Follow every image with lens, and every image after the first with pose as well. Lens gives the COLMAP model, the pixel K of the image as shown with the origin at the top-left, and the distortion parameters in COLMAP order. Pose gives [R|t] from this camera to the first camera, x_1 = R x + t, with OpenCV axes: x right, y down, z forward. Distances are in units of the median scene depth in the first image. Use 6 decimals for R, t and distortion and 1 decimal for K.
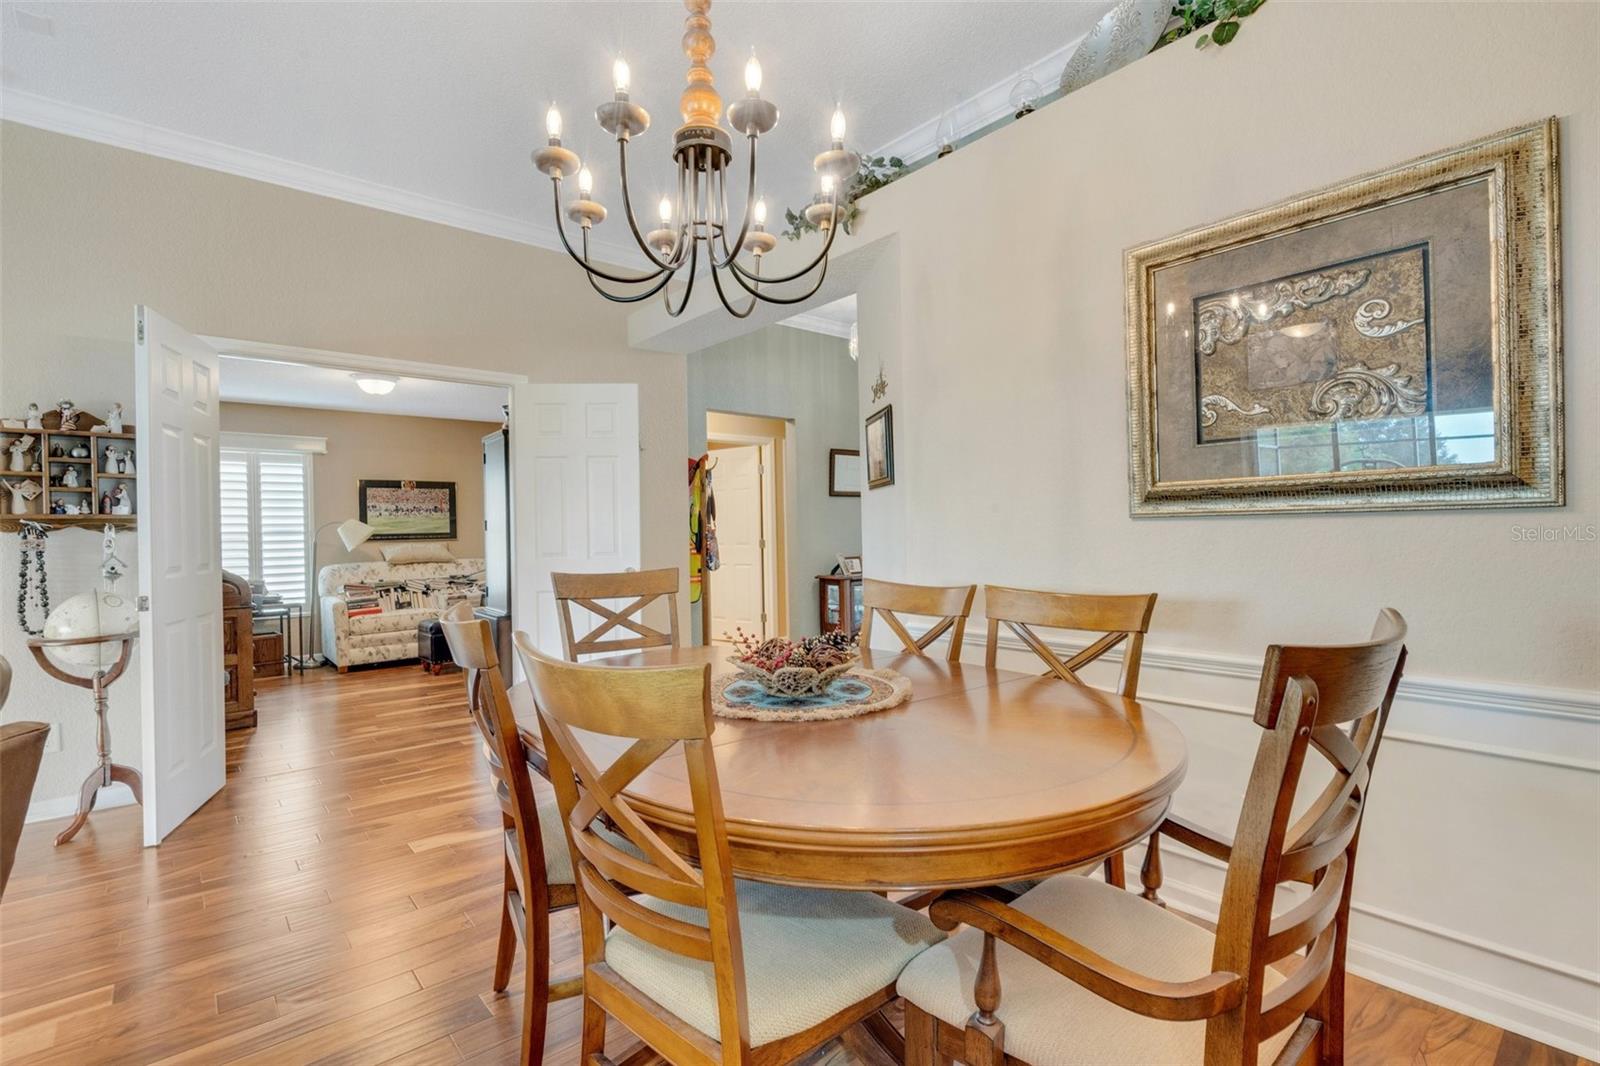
lens RADIAL K [[748.7, 0, 789.8], [0, 748.7, 533.4], [0, 0, 1]] dist [-0.003581, 0.000134]
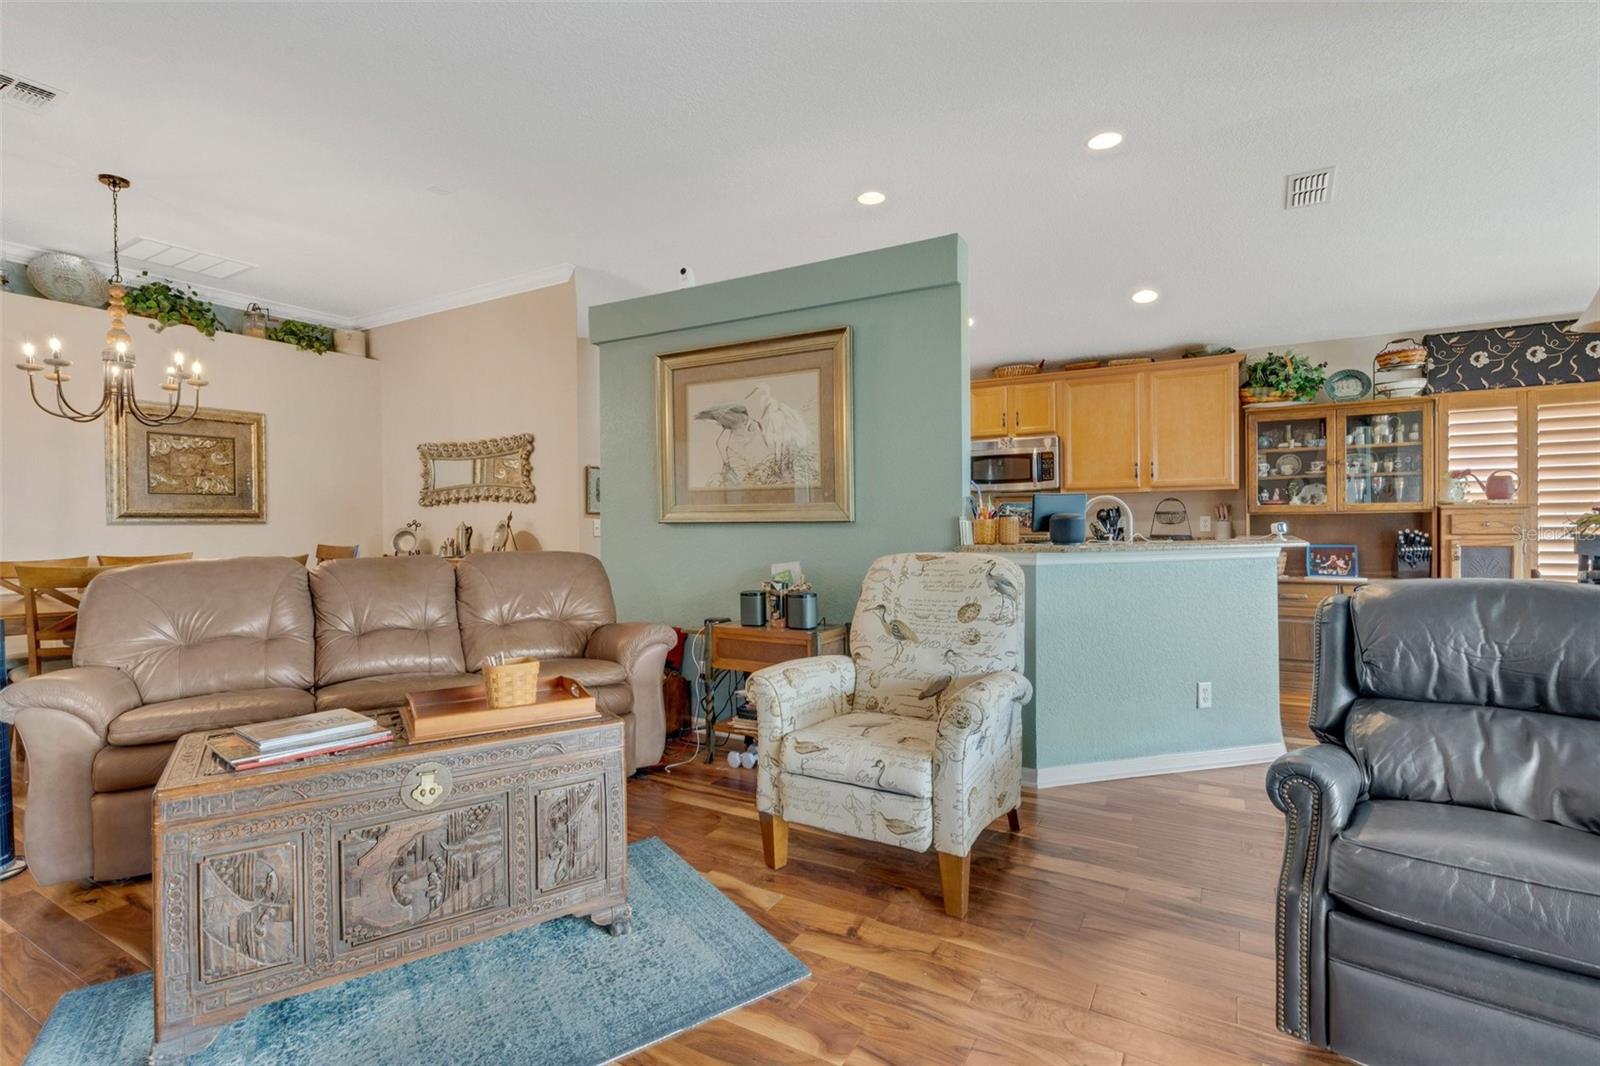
lens RADIAL K [[748.7, 0, 789.8], [0, 748.7, 533.4], [0, 0, 1]] dist [-0.003581, 0.000134]
pose [[-0.352534, 0.003005, 0.935794, -1.827757], [0.012042, 0.999927, 0.001326, 0.021249], [-0.935722, 0.011736, -0.352544, -0.047454]]
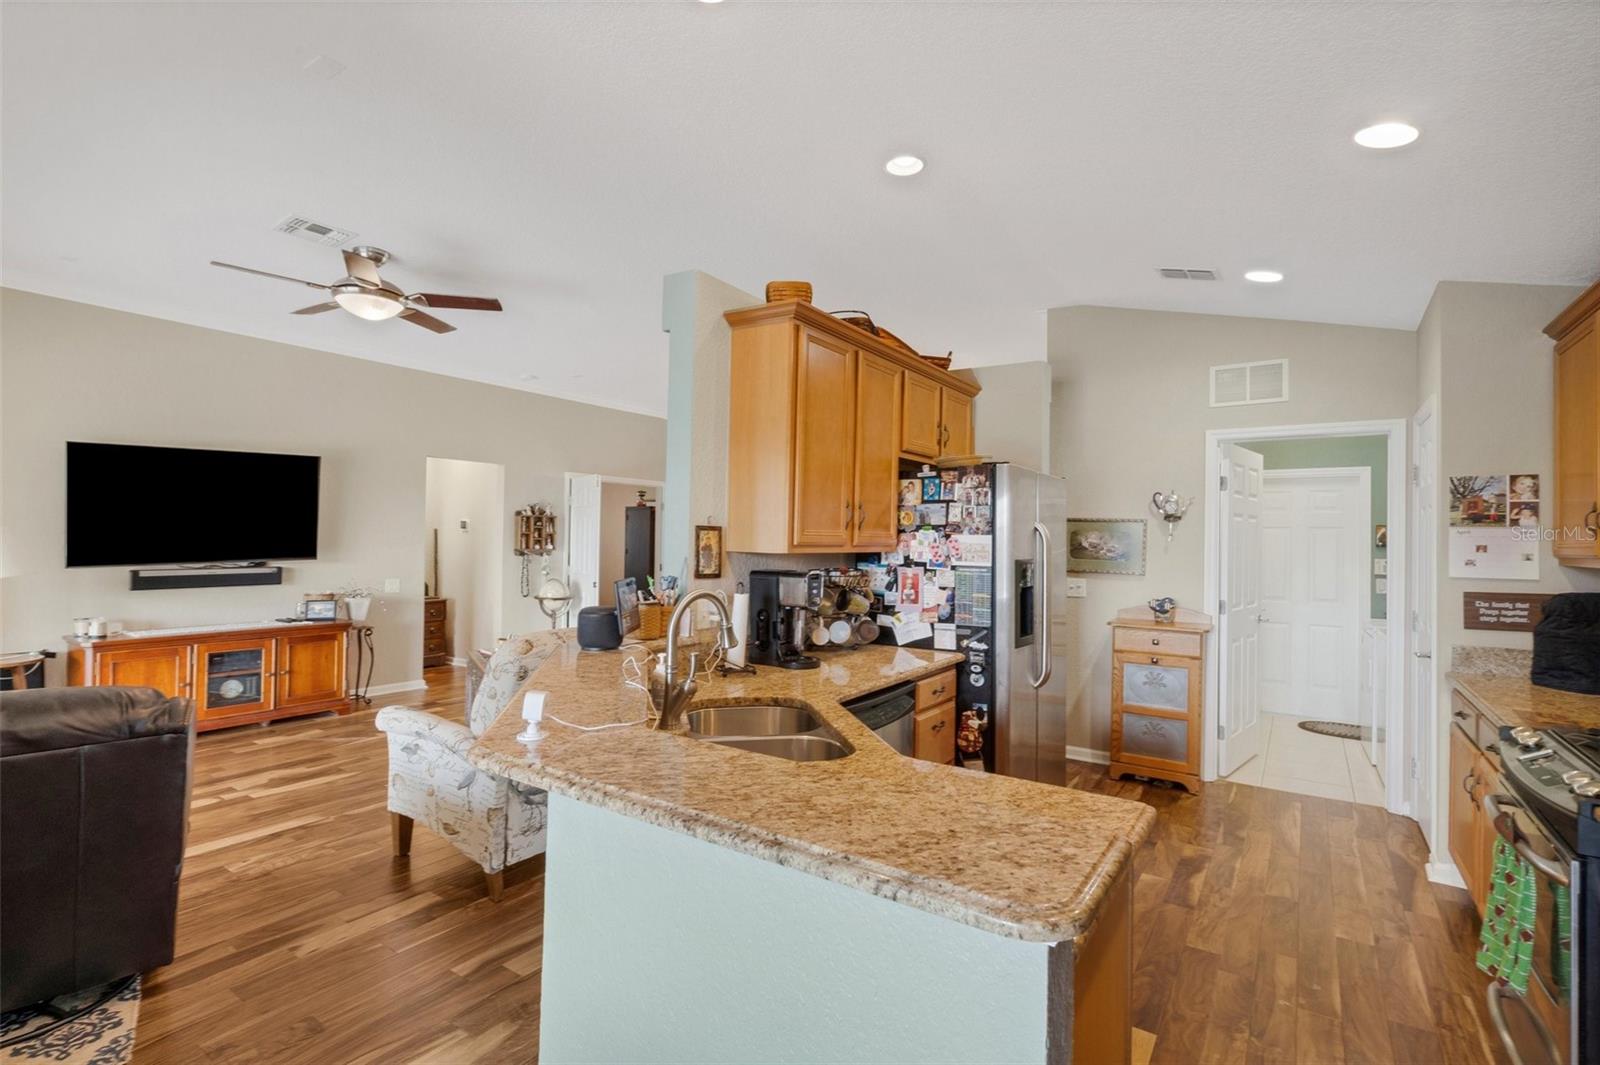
lens RADIAL K [[744.5, 0, 782.5], [0, 744.5, 533.2], [0, 0, 1]] dist [0.007949, 0.000912]
pose [[0.958936, 0.031998, 0.281812, -0.962850], [-0.030350, 0.999487, -0.010213, -0.084254], [-0.281995, 0.001240, 0.959415, -1.721129]]
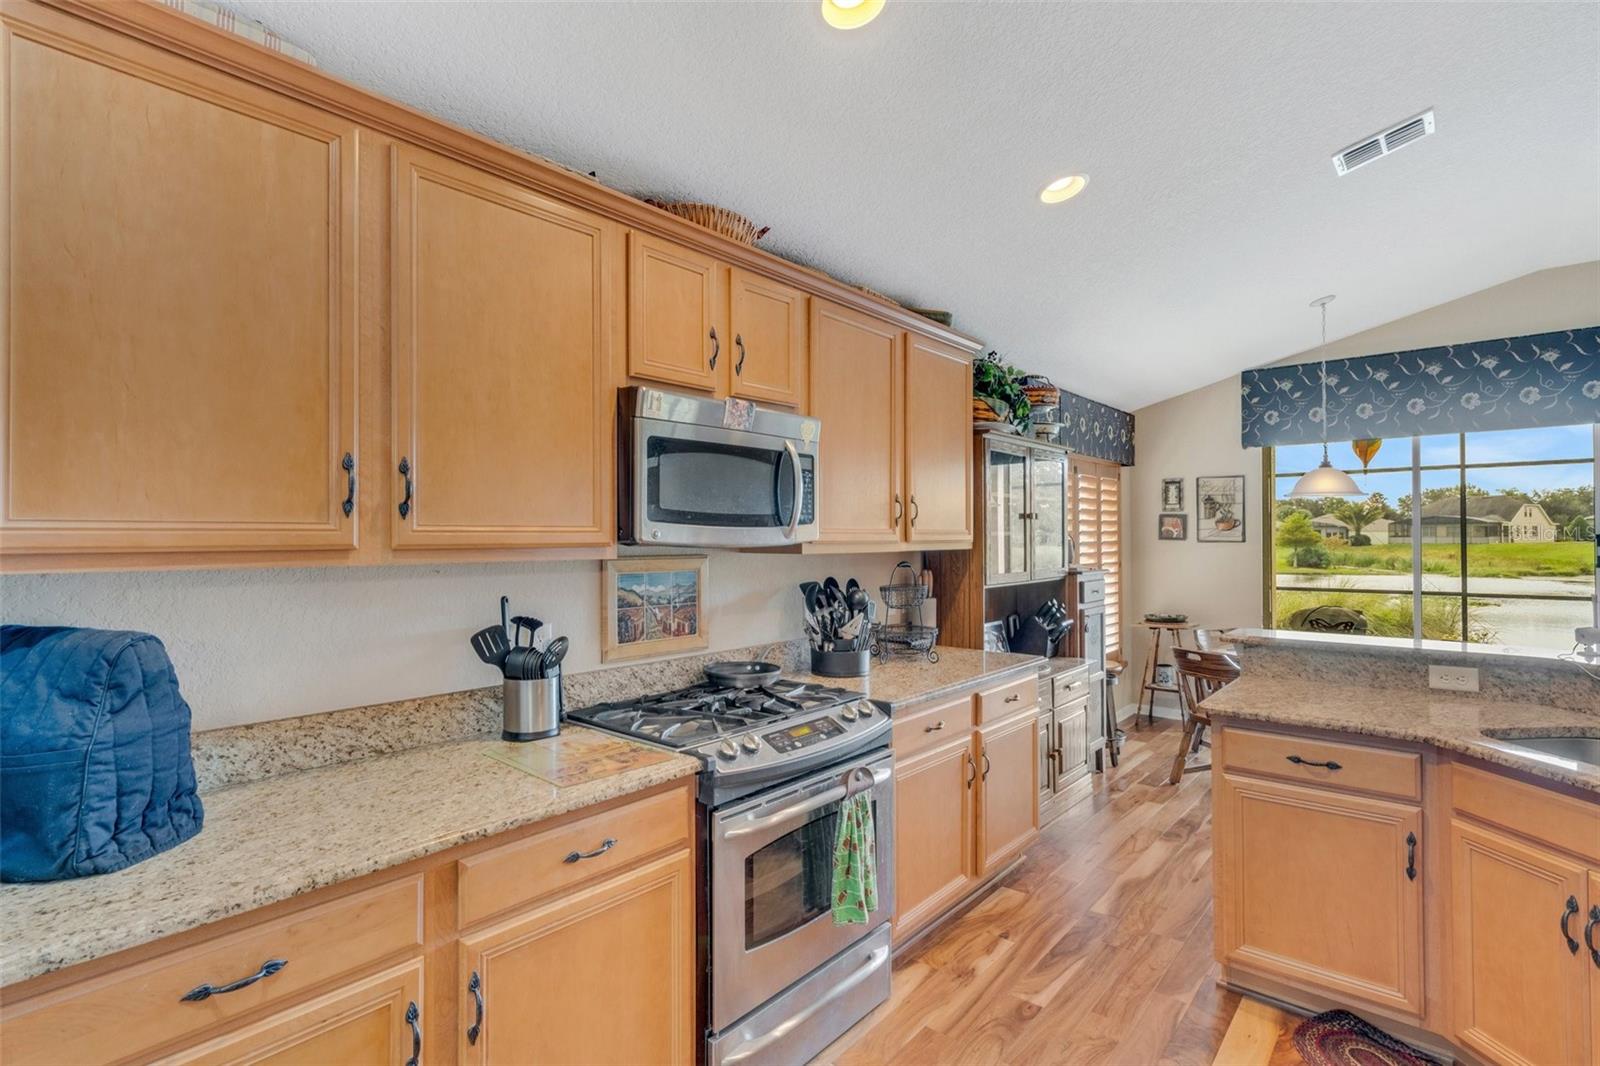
lens RADIAL K [[771.7, 0, 800.0], [0, 771.7, 533.0], [0, 0, 1]] dist [0.004614, 0.001062]
pose [[-0.982874, 0.018380, -0.183358, -0.016833], [0.020239, 0.999761, -0.008270, -0.093234], [0.183162, -0.011840, -0.983011, -0.572124]]
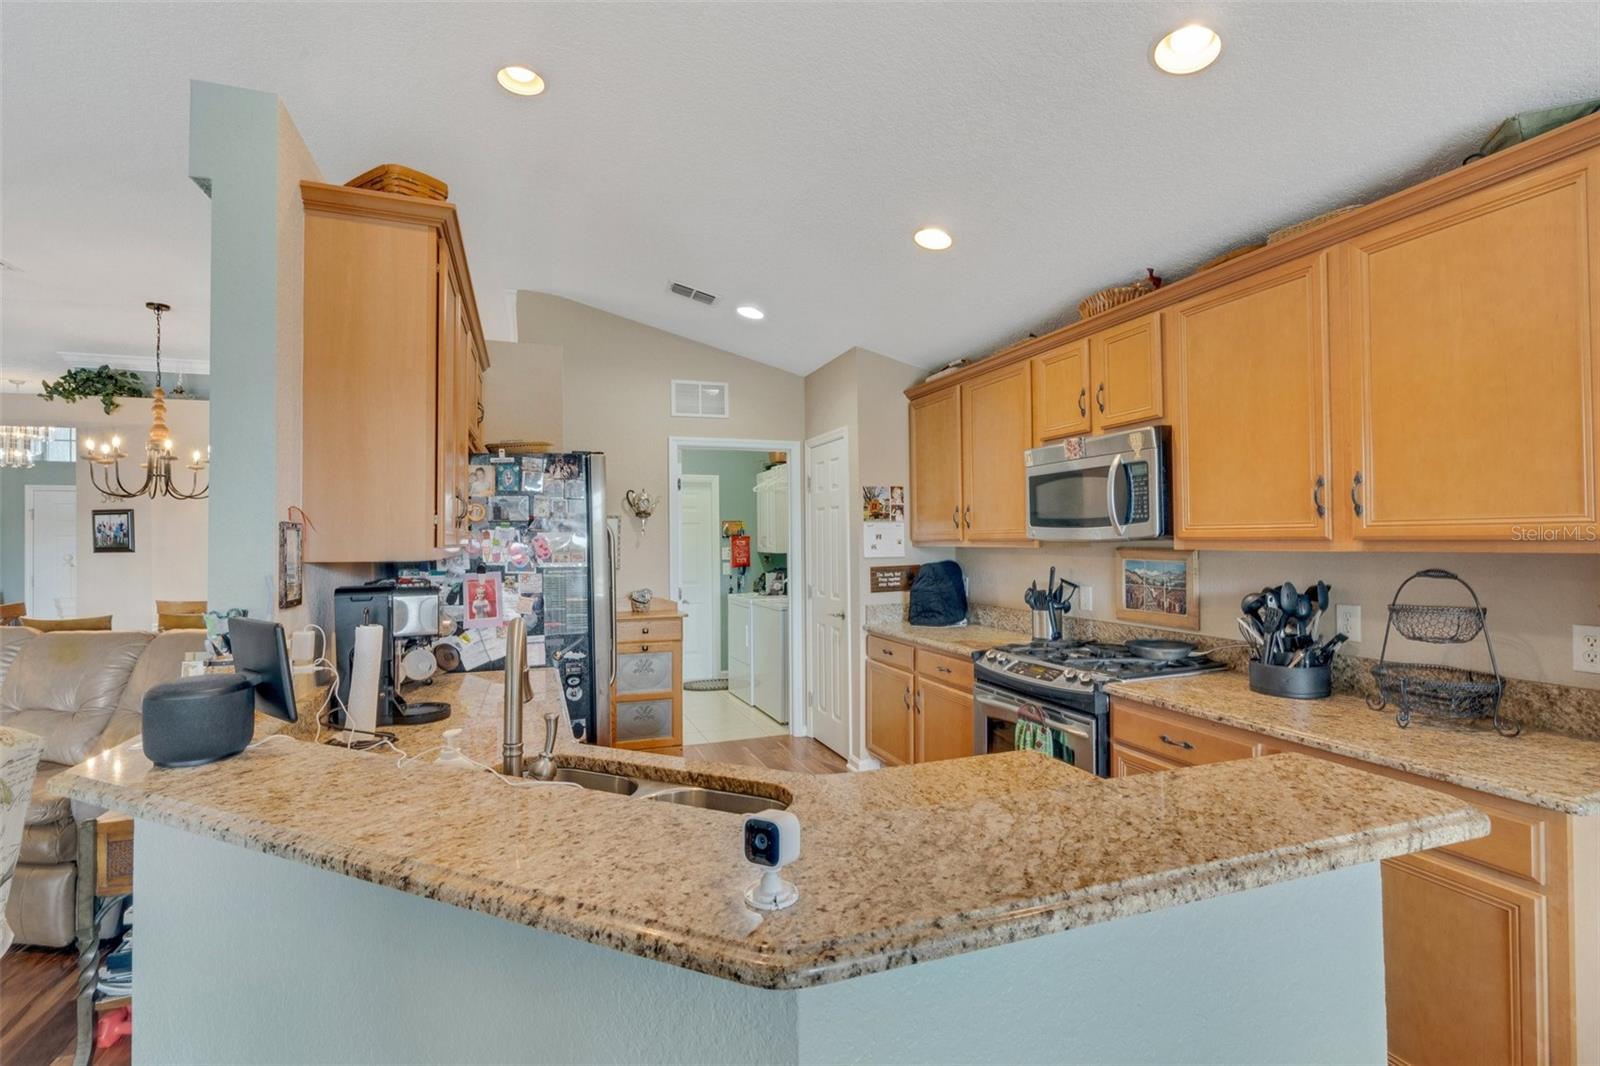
lens RADIAL K [[748.7, 0, 789.8], [0, 748.7, 533.4], [0, 0, 1]] dist [-0.003581, 0.000134]
pose [[0.332603, 0.018904, 0.942877, -1.228474], [0.002796, 0.999775, -0.021031, -0.077515], [-0.943063, 0.009632, 0.332475, -1.315534]]
